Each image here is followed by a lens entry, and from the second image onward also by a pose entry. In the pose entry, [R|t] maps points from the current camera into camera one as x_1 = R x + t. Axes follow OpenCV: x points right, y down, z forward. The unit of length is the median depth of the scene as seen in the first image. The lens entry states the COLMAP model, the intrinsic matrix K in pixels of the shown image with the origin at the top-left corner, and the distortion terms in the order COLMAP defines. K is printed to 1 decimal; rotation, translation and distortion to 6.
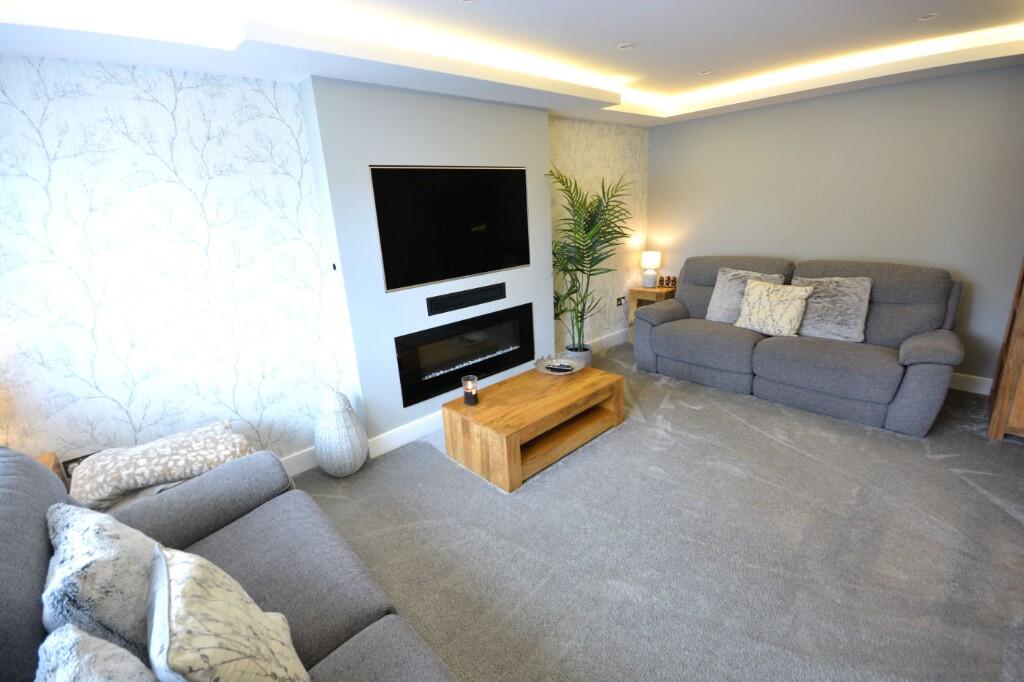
lens RADIAL K [[441.4, 0, 512.7], [0, 441.4, 334.8], [0, 0, 1]] dist [-0.027784, 0.000103]
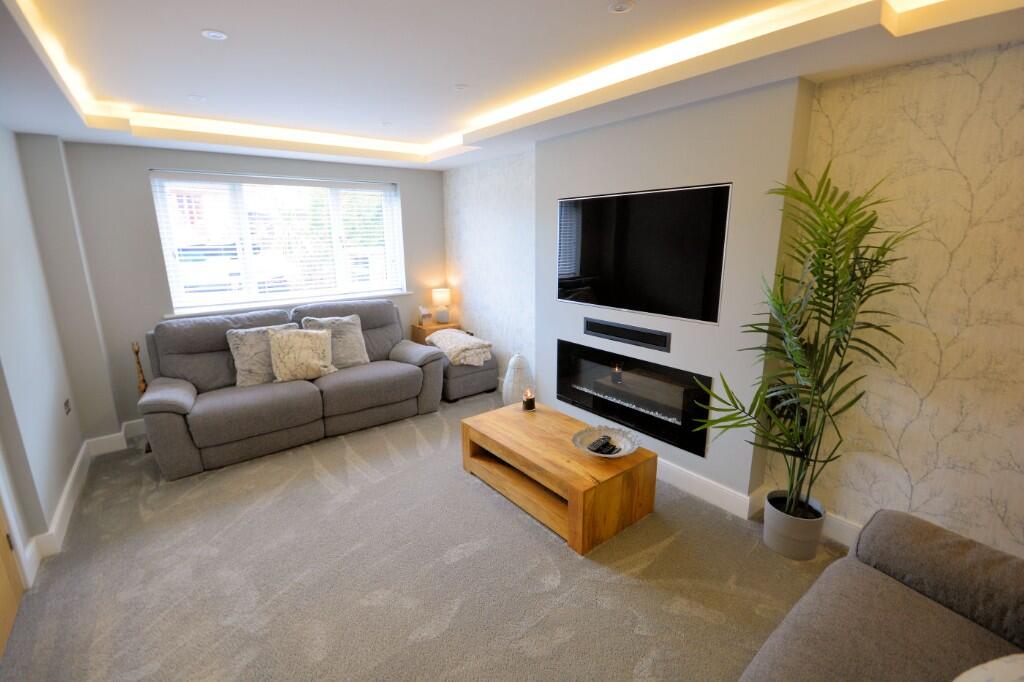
lens RADIAL K [[470.3, 0, 512.0], [0, 470.3, 341.0], [0, 0, 1]] dist [0.001679, 0.000211]
pose [[-0.061273, 0.293345, -0.954041, 0.807876], [-0.262161, 0.917548, 0.298961, -0.284716], [0.963077, 0.268431, 0.020683, 0.727803]]
